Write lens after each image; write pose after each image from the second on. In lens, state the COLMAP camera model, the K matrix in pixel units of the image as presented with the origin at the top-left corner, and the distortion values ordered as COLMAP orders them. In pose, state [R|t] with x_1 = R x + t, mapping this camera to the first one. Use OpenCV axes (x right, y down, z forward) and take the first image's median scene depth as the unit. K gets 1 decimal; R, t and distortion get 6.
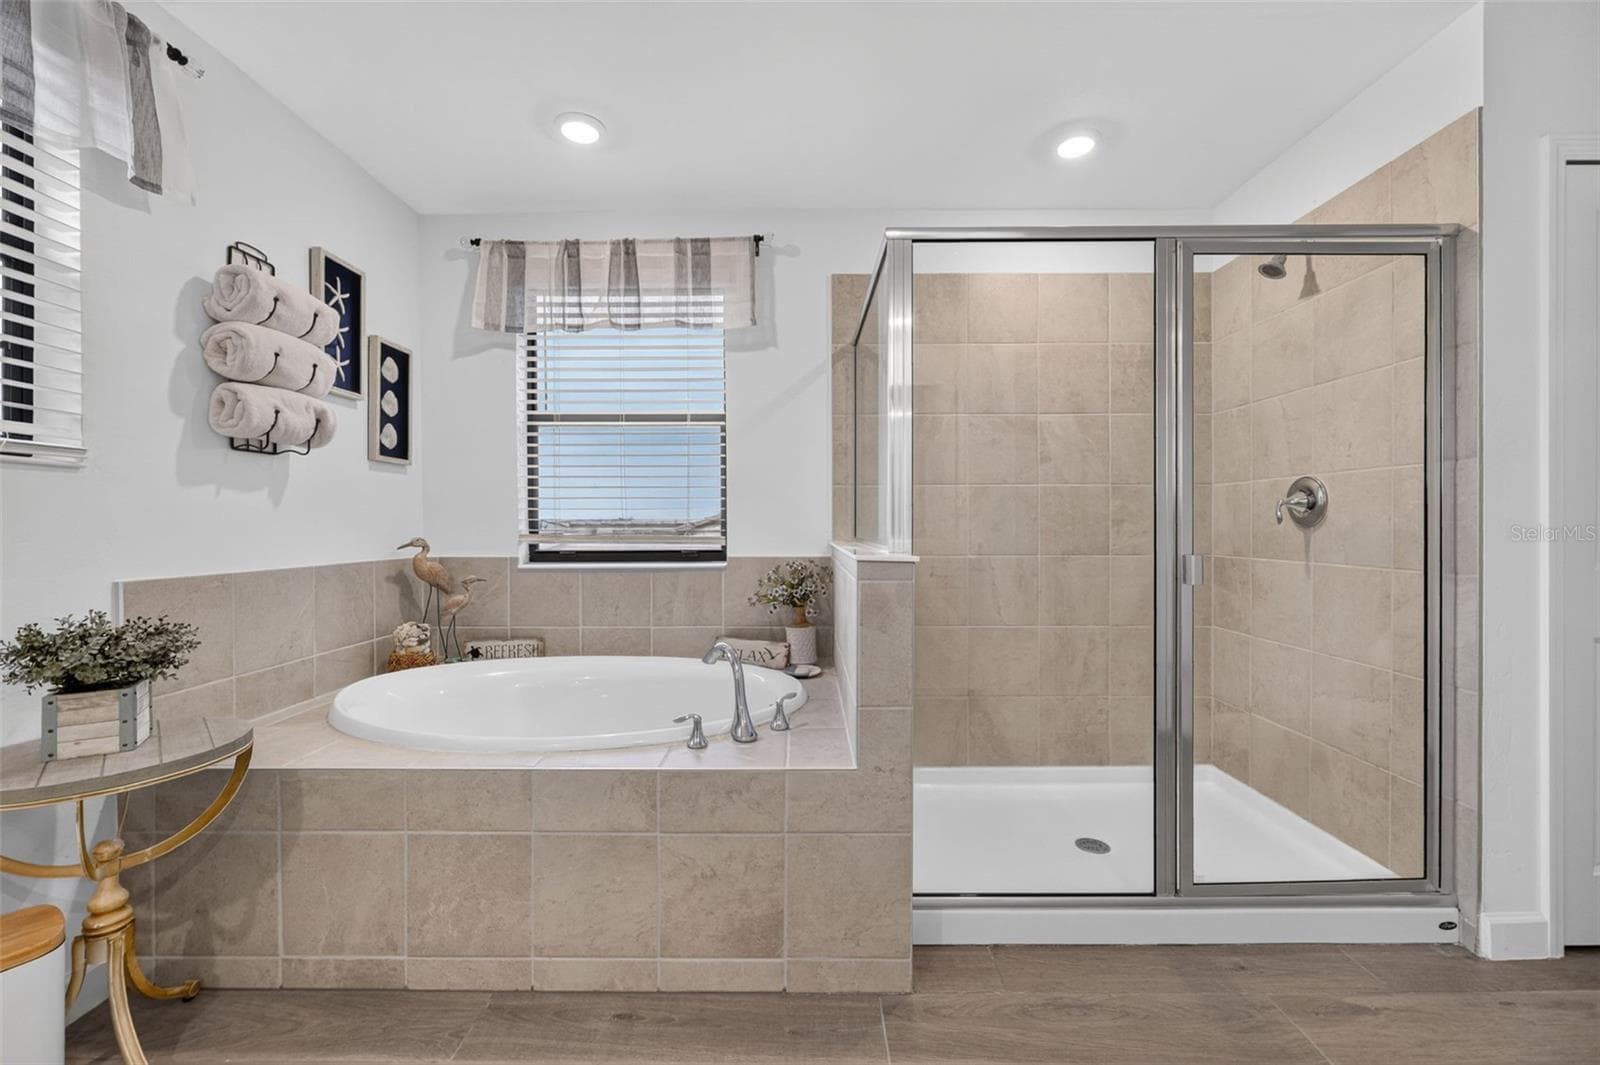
lens RADIAL K [[644.7, 0, 799.4], [0, 644.7, 529.0], [0, 0, 1]] dist [-0.001961, 0.000280]
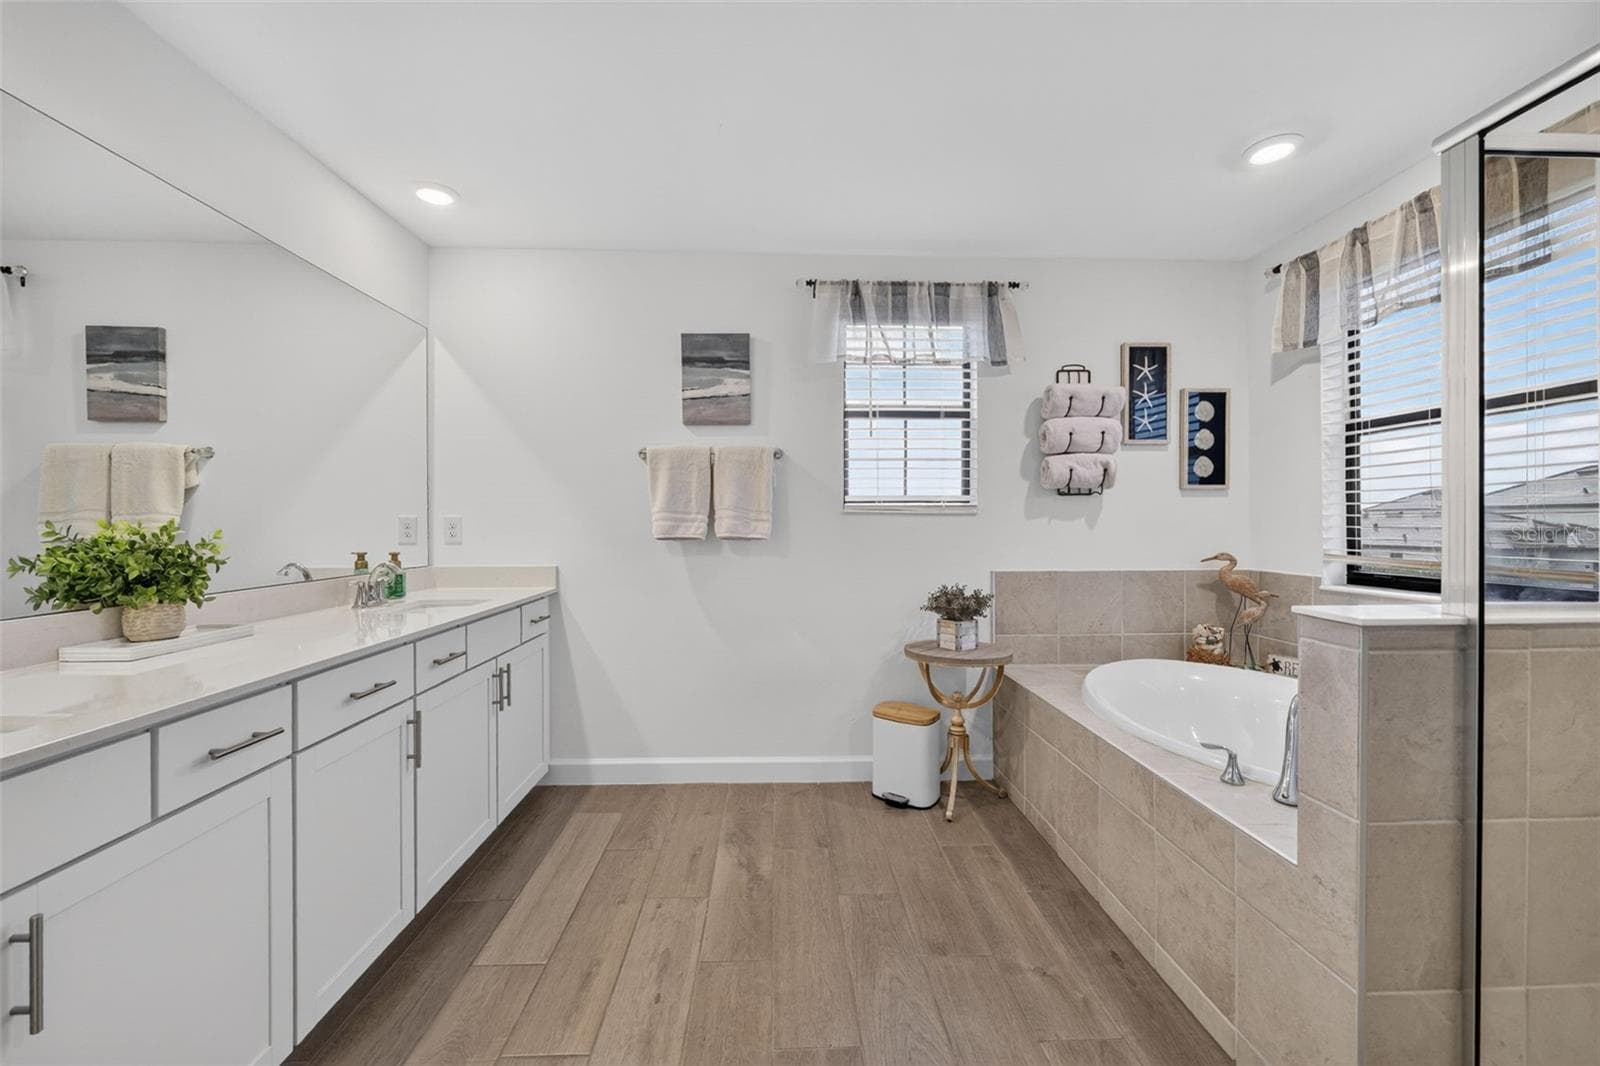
lens RADIAL K [[644.7, 0, 799.9], [0, 644.7, 526.5], [0, 0, 1]] dist [-0.001961, 0.000280]
pose [[0.048680, 0.006249, -0.998795, 0.532062], [-0.004841, 0.999970, 0.006021, -0.037470], [0.998803, 0.004542, 0.048709, 0.196215]]
